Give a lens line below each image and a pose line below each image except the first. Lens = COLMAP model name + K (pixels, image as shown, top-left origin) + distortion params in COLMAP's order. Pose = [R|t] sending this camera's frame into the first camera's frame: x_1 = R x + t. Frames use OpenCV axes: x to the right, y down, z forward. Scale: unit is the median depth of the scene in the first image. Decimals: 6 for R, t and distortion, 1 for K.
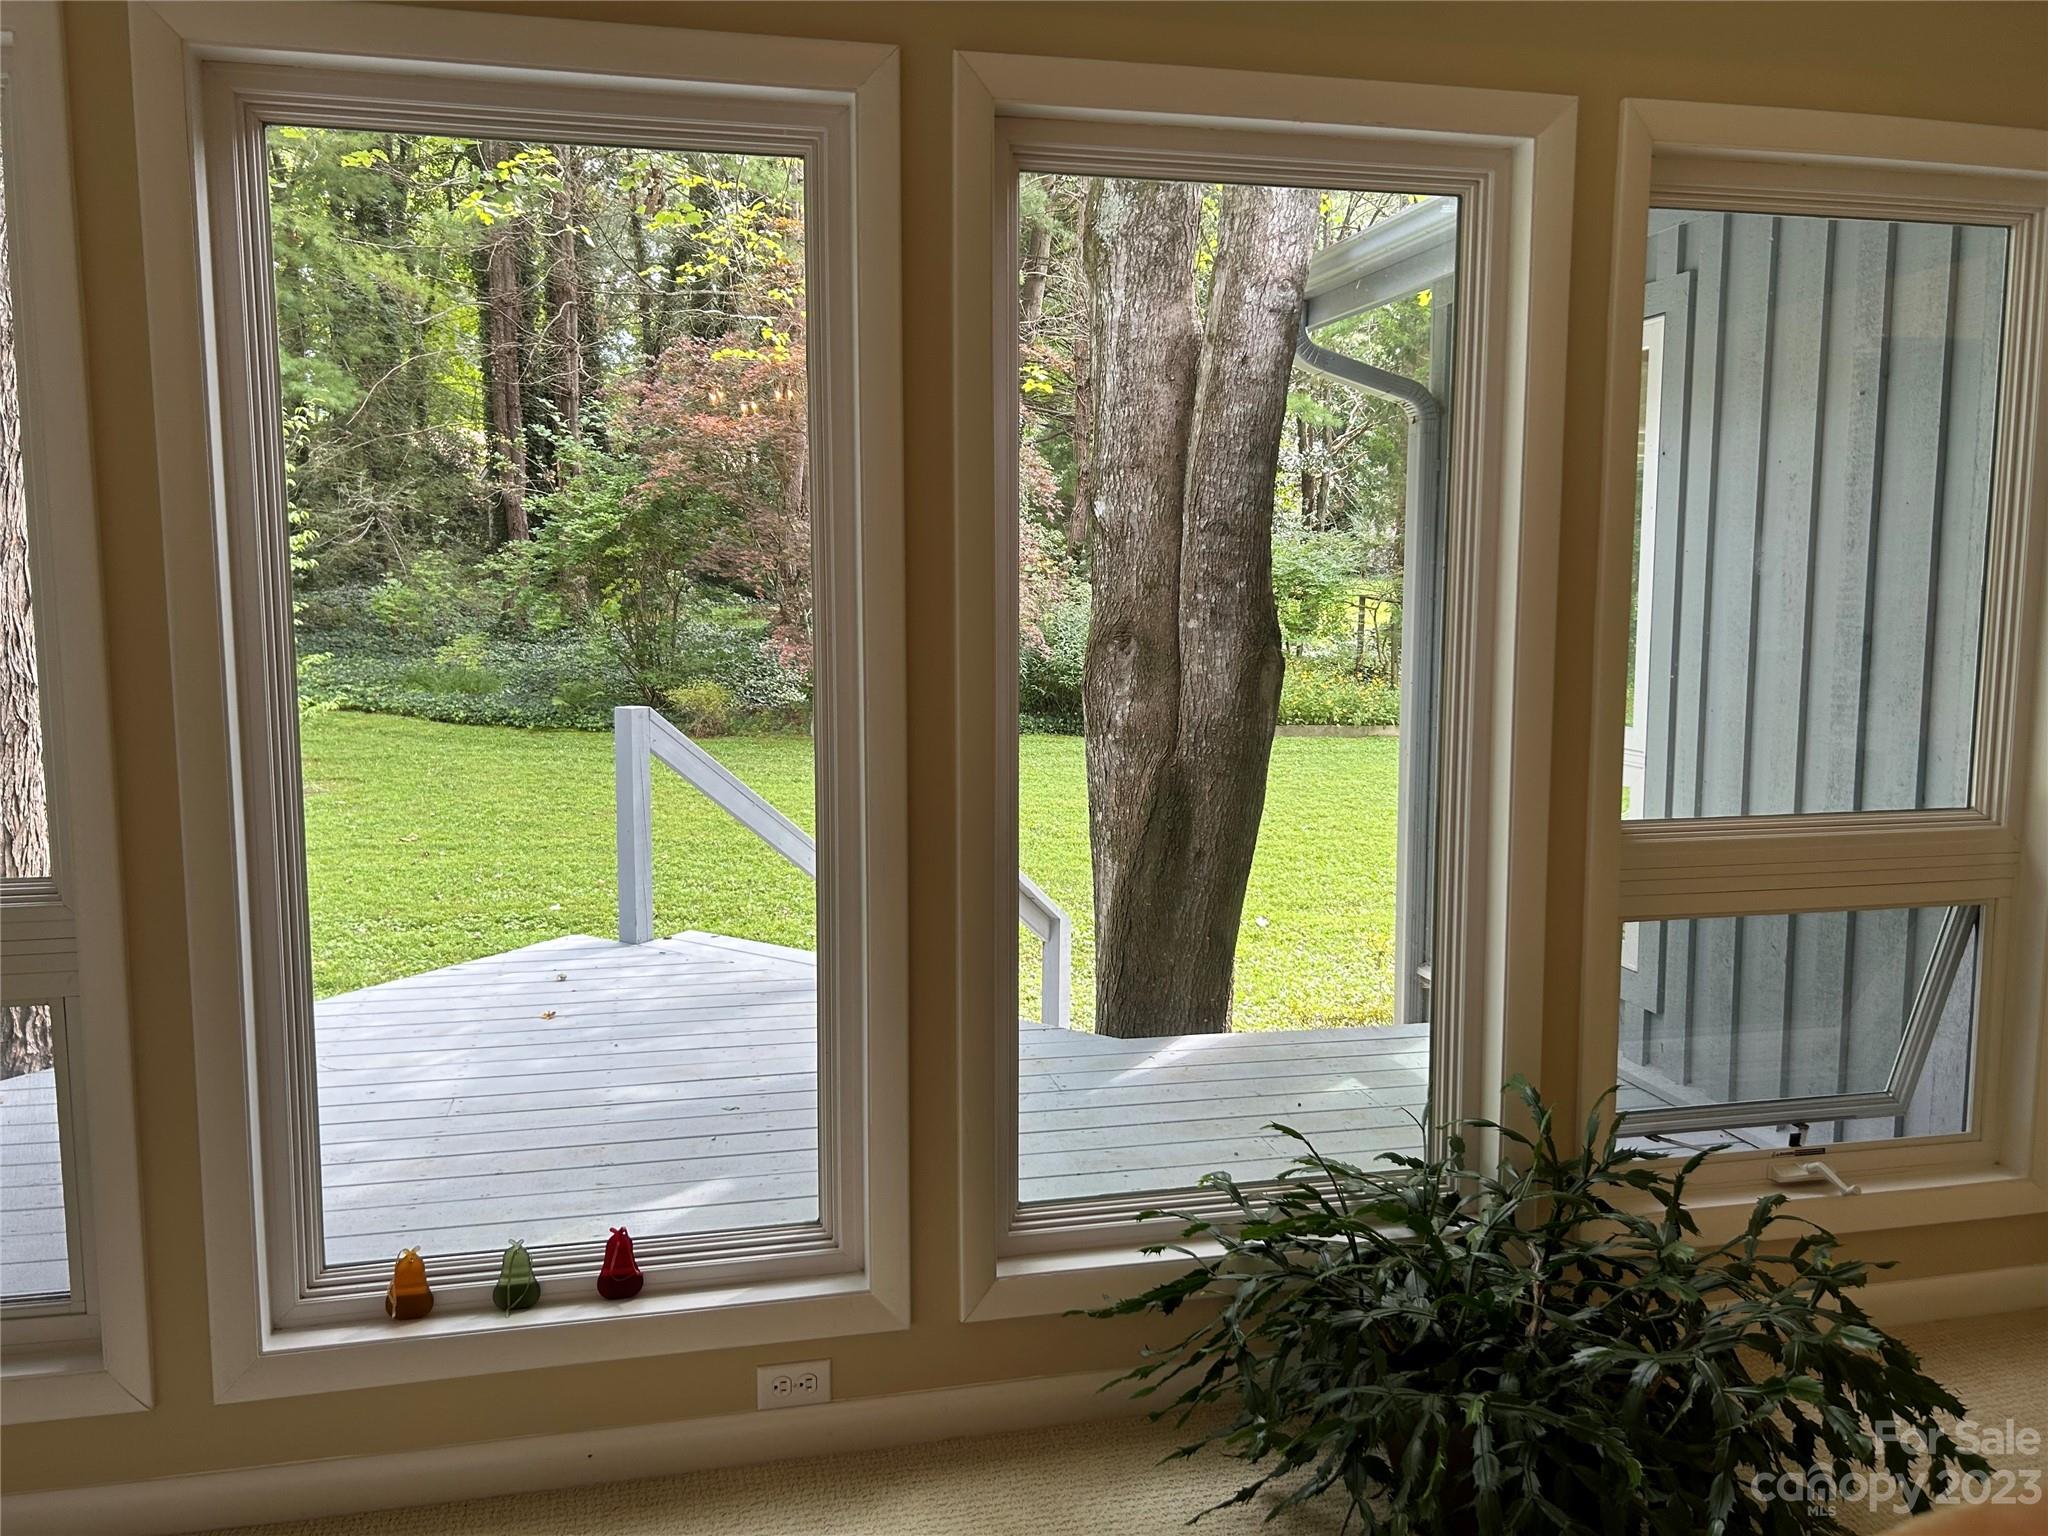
lens RADIAL K [[1575.2, 0, 1026.9], [0, 1575.2, 760.5], [0, 0, 1]] dist [0.002720, -0.001125]
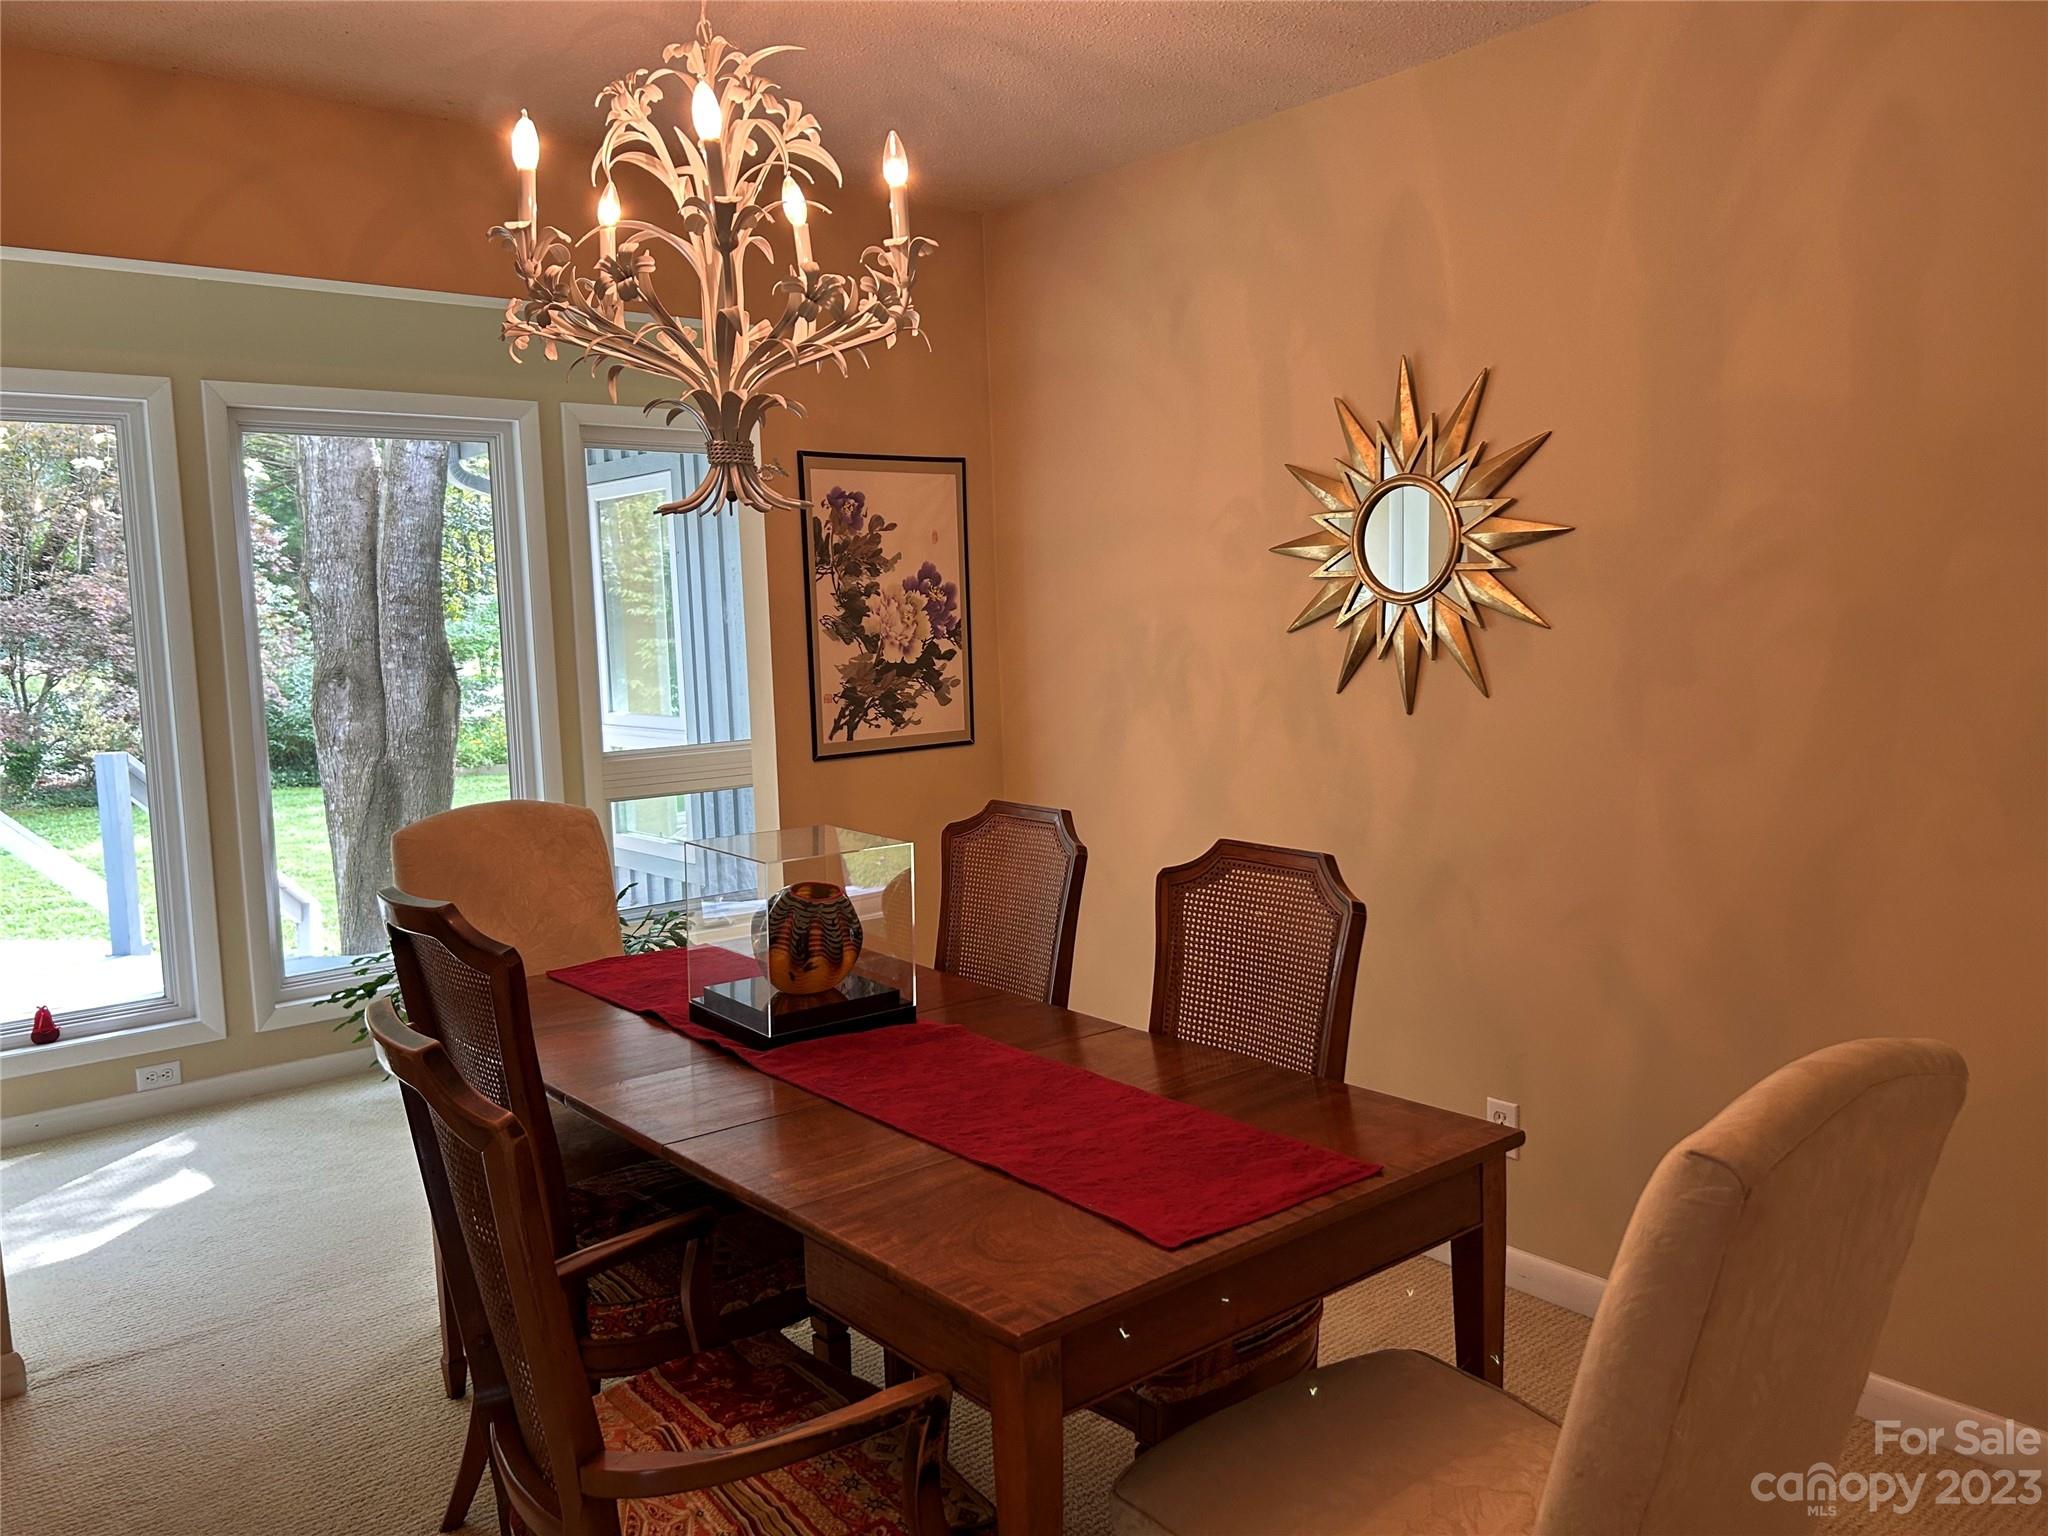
lens RADIAL K [[1539.7, 0, 1003.0], [0, 1539.7, 760.4], [0, 0, 1]] dist [0.047557, -0.051928]
pose [[0.900798, -0.071187, 0.428364, -0.004468], [0.081955, 0.996613, -0.006721, 0.056726], [-0.426434, 0.041160, 0.903581, -0.531675]]
